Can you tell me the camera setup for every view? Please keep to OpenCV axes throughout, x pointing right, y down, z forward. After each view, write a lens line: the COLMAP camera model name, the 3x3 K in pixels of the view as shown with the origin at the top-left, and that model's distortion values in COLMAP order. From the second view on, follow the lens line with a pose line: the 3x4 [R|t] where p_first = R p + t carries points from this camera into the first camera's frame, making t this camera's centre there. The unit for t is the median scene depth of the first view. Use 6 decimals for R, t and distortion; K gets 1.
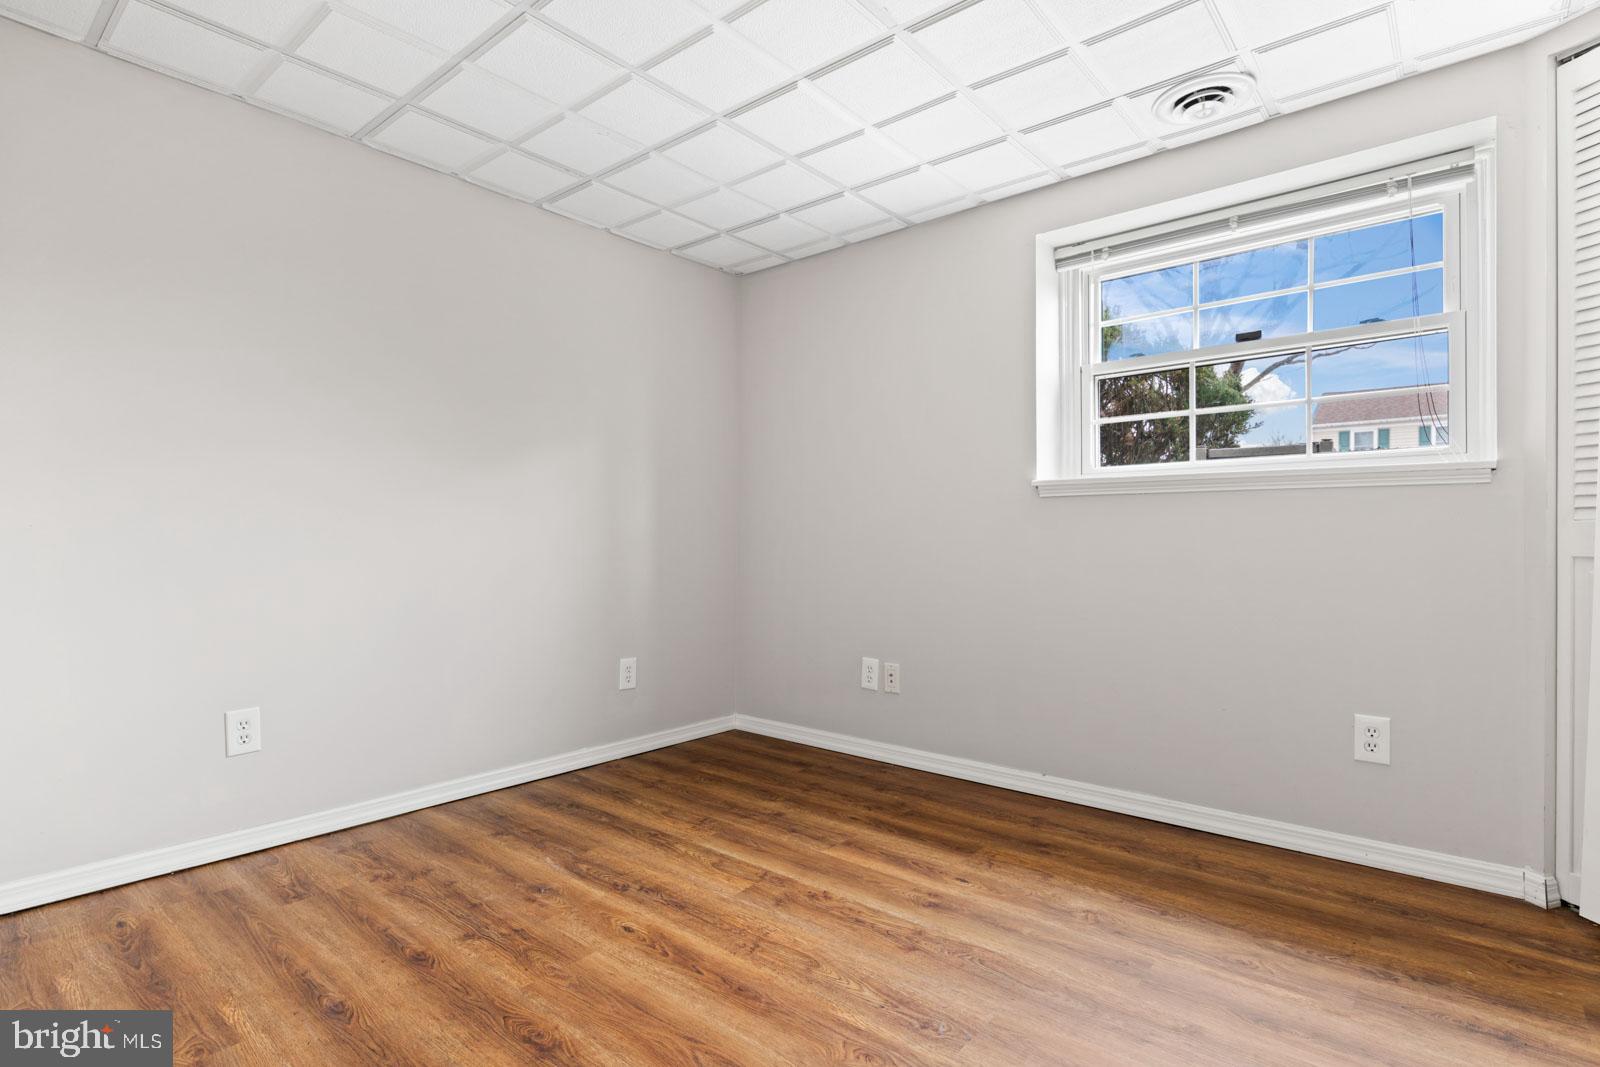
lens RADIAL K [[799.3, 0, 802.8], [0, 799.3, 535.4], [0, 0, 1]] dist [-0.003598, 0.001217]
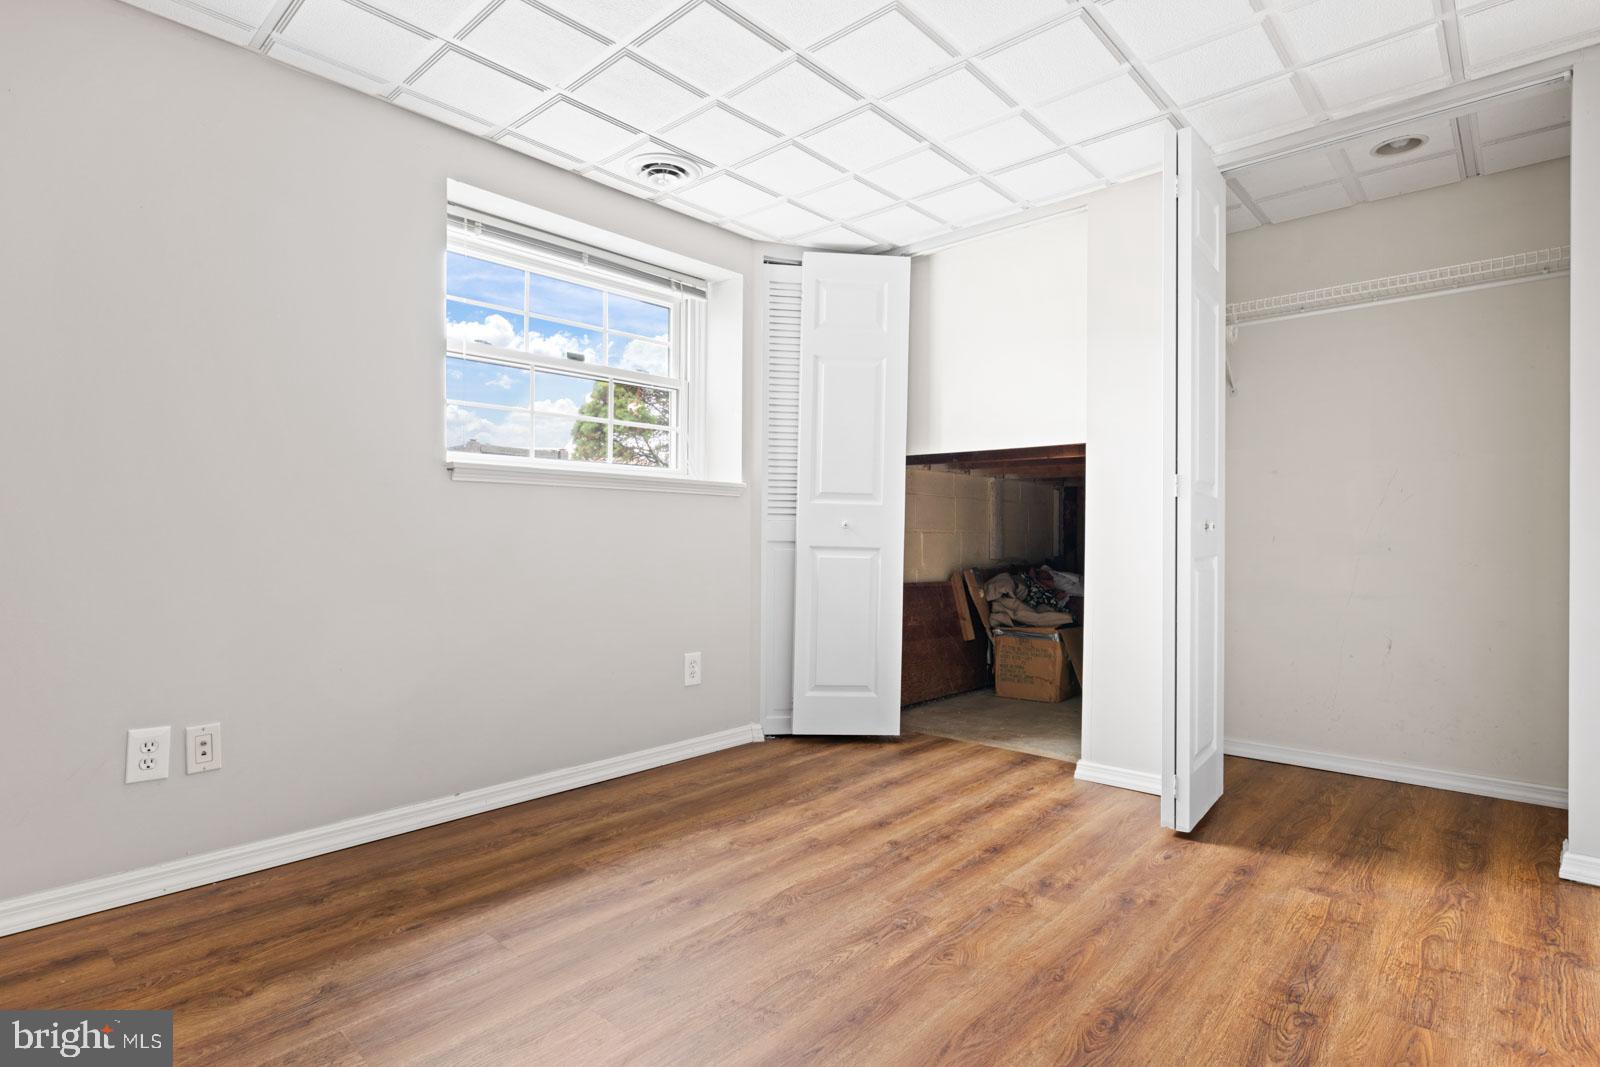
lens RADIAL K [[799.3, 0, 802.1], [0, 799.3, 535.4], [0, 0, 1]] dist [-0.003598, 0.001217]
pose [[0.040976, -0.002929, 0.999156, -0.688777], [-0.011975, 0.999922, 0.003422, 0.005219], [-0.999088, -0.012105, 0.040938, 0.707541]]
